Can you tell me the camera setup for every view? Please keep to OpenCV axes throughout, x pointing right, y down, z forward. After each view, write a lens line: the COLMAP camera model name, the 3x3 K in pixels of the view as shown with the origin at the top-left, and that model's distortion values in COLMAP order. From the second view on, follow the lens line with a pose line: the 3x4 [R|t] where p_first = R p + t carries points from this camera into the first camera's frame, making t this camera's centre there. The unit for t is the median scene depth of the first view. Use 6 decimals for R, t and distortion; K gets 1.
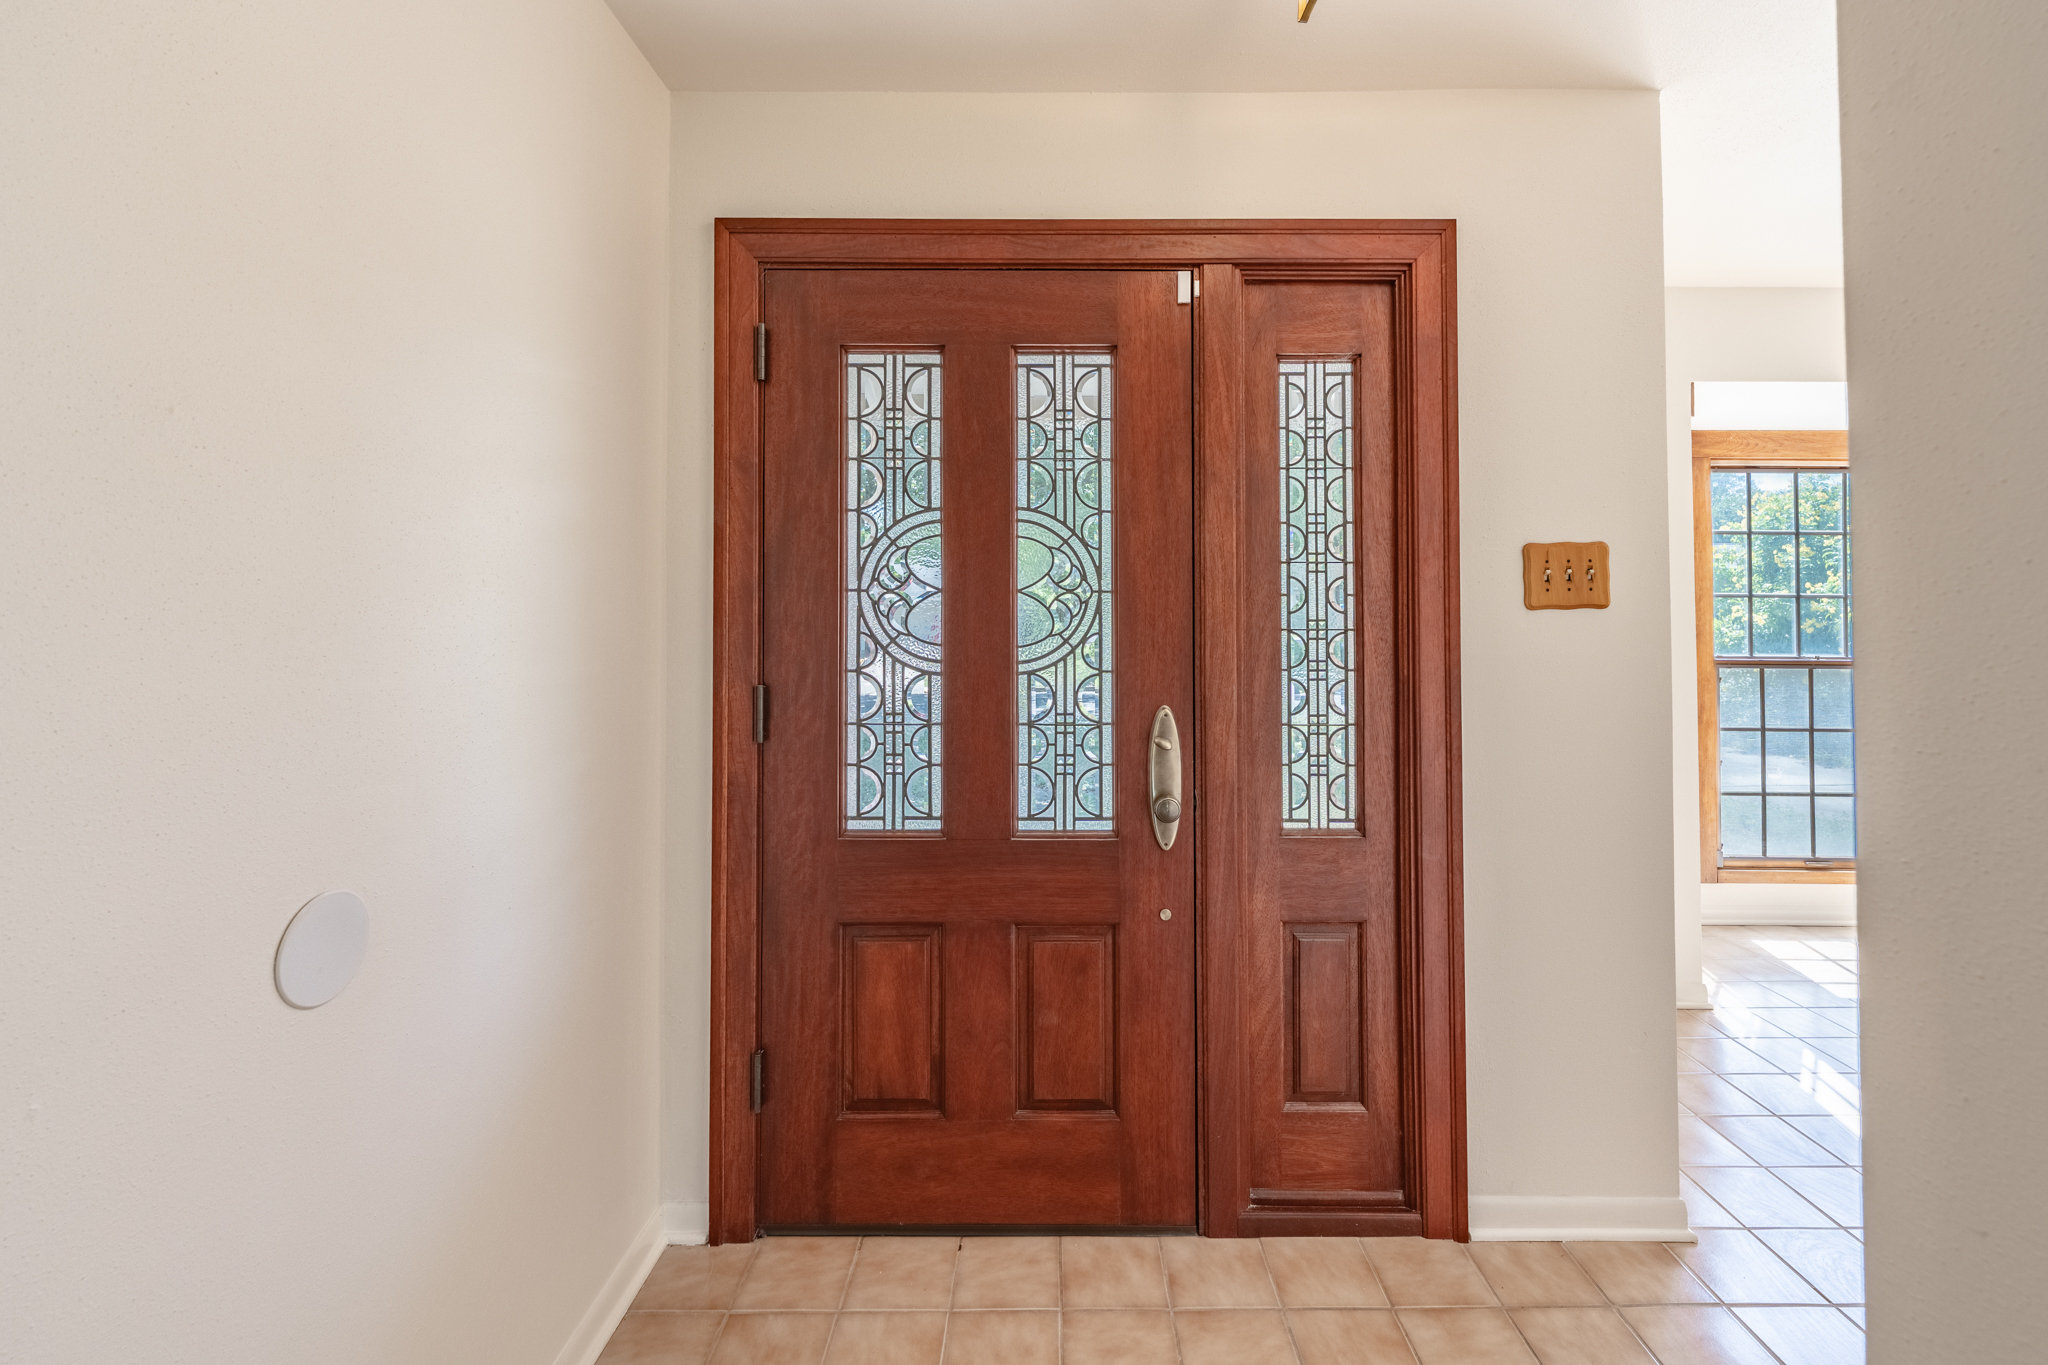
lens RADIAL K [[844.0, 0, 1028.8], [0, 844.0, 618.4], [0, 0, 1]] dist [0.000344, 0.000020]
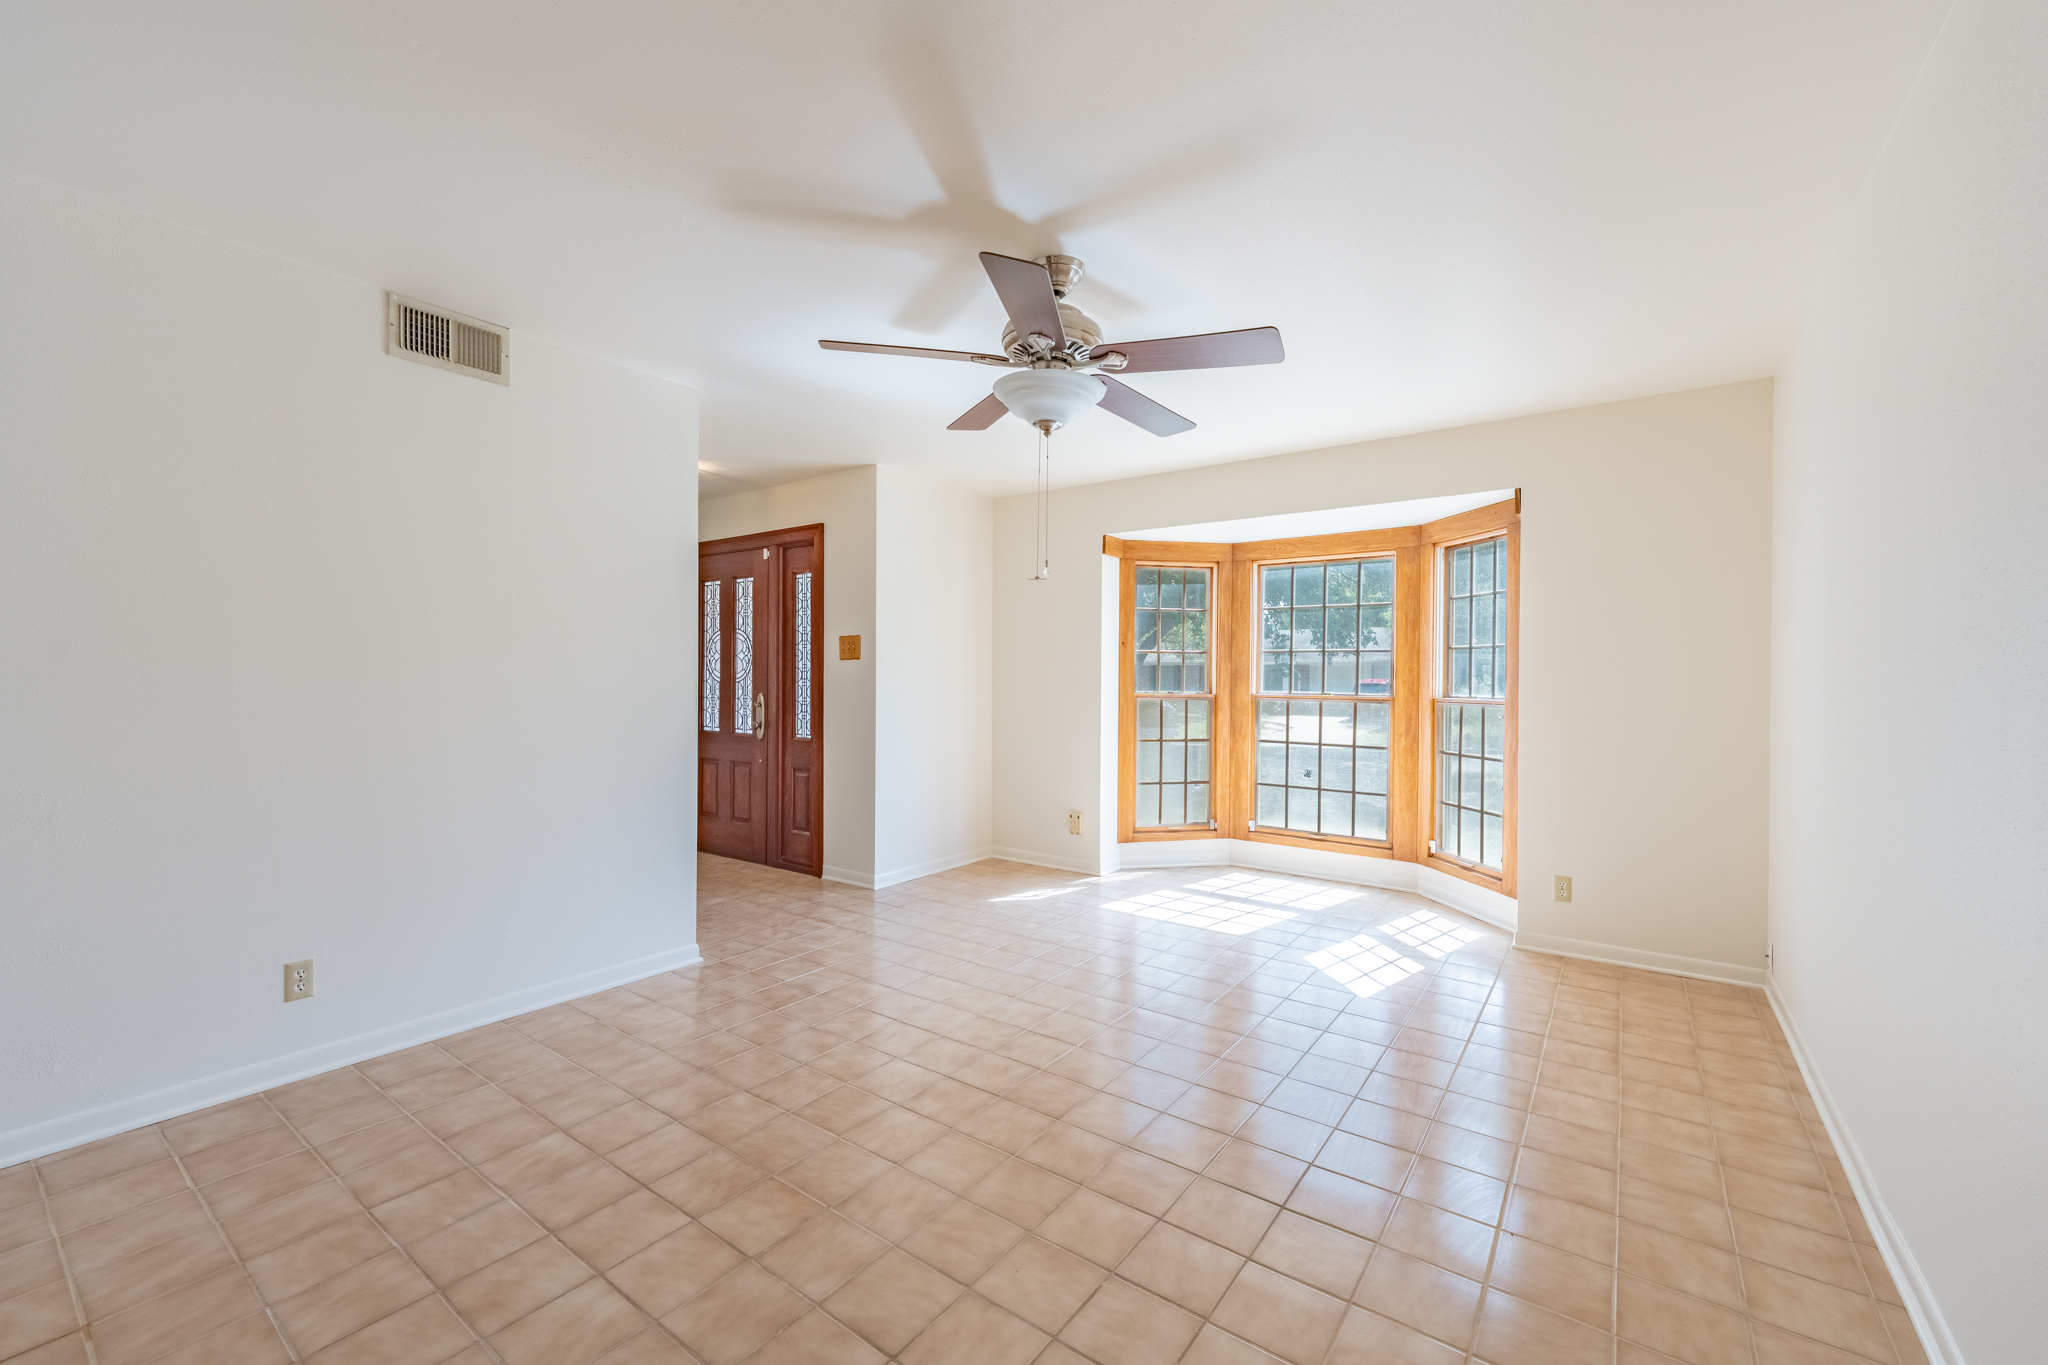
lens RADIAL K [[825.4, 0, 1024.0], [0, 825.4, 682.5], [0, 0, 1]] dist [0.000656, 0.000074]
pose [[0.812283, 0.007312, -0.583217, 2.656148], [-0.005146, 0.999972, 0.005369, 0.046432], [0.583240, -0.001360, 0.812298, -0.860363]]
